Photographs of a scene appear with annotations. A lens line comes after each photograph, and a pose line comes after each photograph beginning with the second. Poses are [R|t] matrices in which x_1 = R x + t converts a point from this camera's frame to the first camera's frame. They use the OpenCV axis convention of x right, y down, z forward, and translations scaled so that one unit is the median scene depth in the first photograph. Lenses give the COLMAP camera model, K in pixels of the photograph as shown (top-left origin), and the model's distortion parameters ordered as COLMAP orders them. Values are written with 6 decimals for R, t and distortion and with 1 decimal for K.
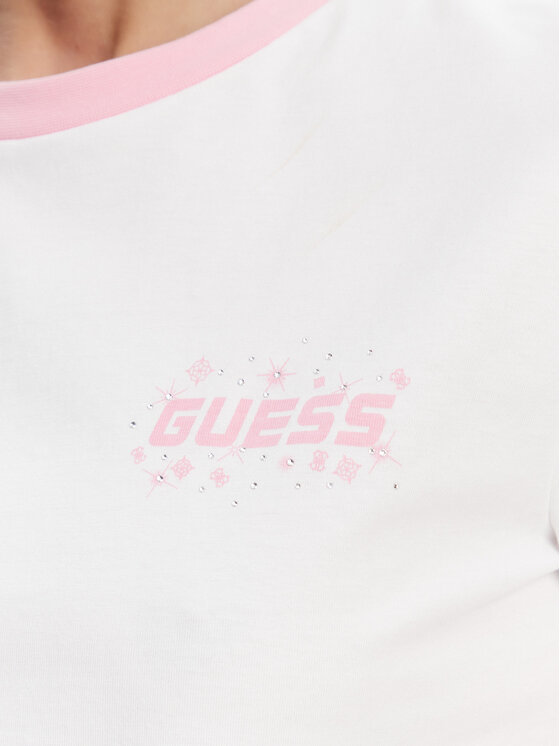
lens RADIAL K [[2241.9, 0, 281.9], [0, 2241.9, 376.7], [0, 0, 1]] dist [0.356217, 0.000000]
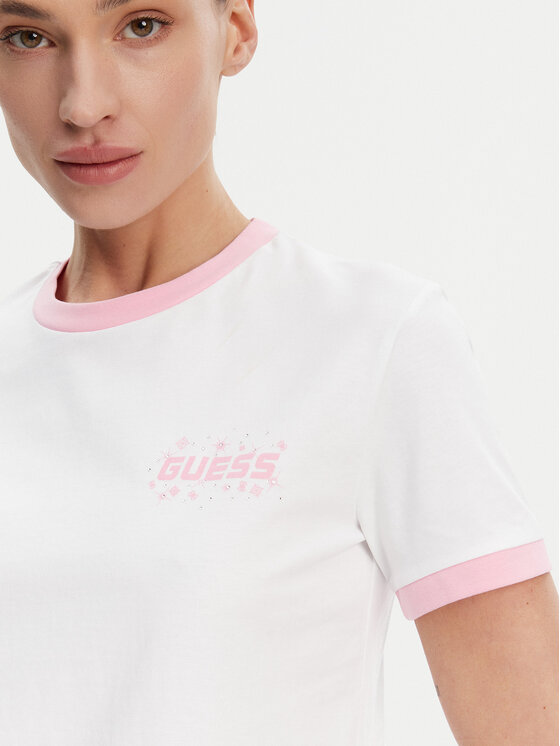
lens RADIAL K [[1277.6, 0, 280.4], [0, 1277.6, 369.4], [0, 0, 1]] dist [0.113351, 0.000000]
pose [[0.998820, -0.009241, 0.047676, -0.003161], [0.013199, 0.996429, -0.083400, 0.028667], [-0.046735, 0.083930, 0.995375, -0.152180]]
